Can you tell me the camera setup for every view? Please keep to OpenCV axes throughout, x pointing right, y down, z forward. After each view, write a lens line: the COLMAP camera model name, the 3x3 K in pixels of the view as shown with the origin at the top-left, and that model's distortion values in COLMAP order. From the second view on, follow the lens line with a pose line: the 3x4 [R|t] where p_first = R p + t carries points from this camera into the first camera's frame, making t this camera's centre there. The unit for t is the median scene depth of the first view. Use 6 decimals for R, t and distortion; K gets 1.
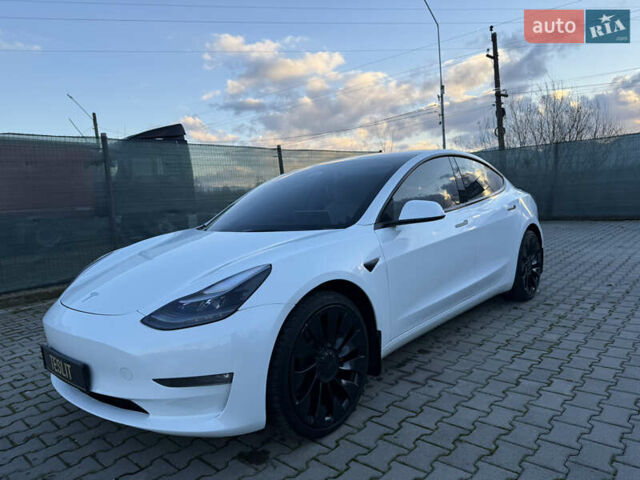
lens RADIAL K [[463.1, 0, 315.6], [0, 463.1, 240.6], [0, 0, 1]] dist [-0.006665, -0.007019]
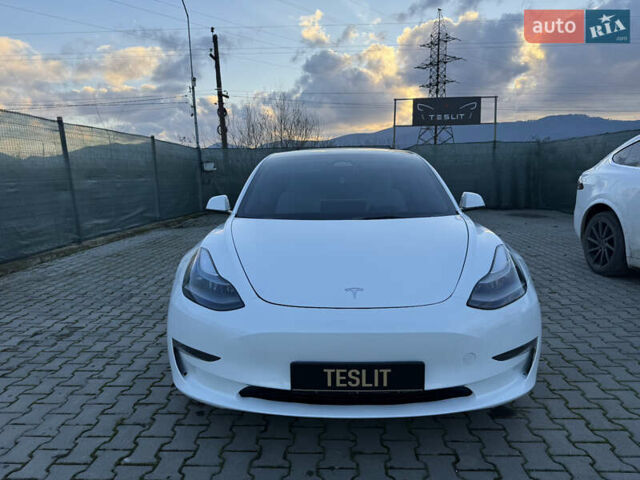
lens RADIAL K [[463.1, 0, 315.6], [0, 463.1, 240.6], [0, 0, 1]] dist [-0.006665, -0.007019]
pose [[0.766769, -0.030706, 0.641189, -0.174054], [0.022836, 0.999528, 0.020558, 0.002156], [-0.641517, -0.001121, 0.767108, 0.064279]]
